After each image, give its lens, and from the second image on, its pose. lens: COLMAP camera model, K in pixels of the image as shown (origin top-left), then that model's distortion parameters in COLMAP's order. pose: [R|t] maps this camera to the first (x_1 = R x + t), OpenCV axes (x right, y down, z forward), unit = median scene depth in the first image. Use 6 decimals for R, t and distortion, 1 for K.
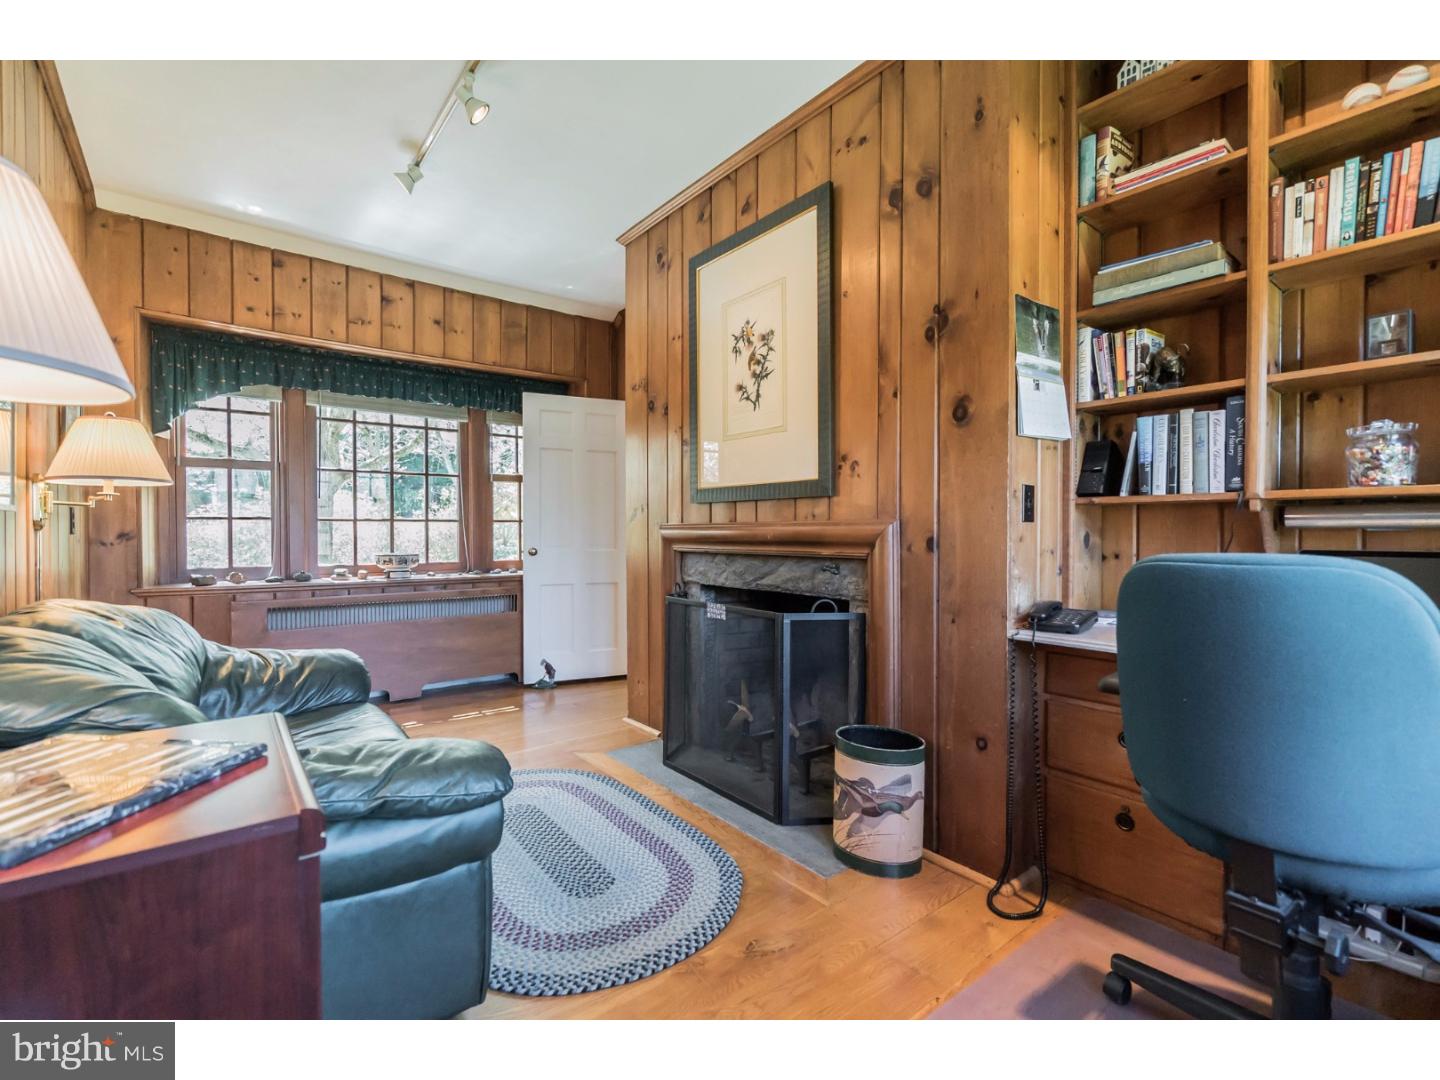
lens RADIAL K [[667.9, 0, 720.0], [0, 667.9, 540.0], [0, 0, 1]] dist [-0.001433, -0.000036]
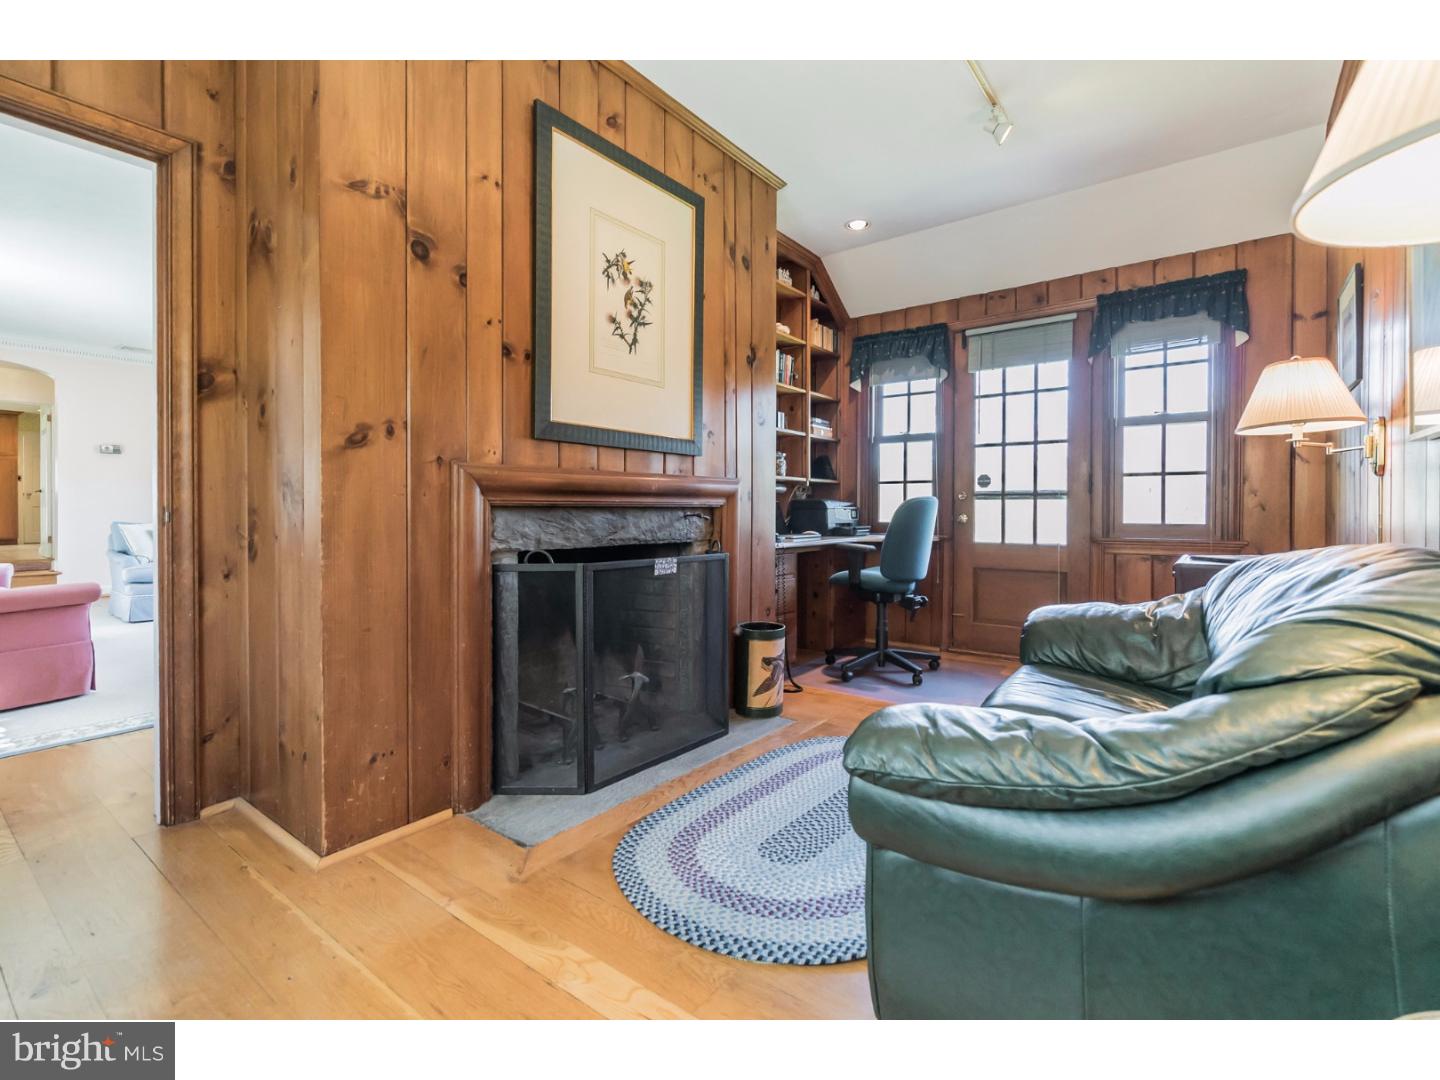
lens RADIAL K [[656.8, 0, 725.6], [0, 656.8, 515.7], [0, 0, 1]] dist [0.003707, 0.000996]
pose [[-0.257016, -0.009248, 0.966363, -0.898710], [0.015275, 0.999790, 0.013631, 0.024503], [-0.966286, 0.018264, -0.256821, 1.135828]]
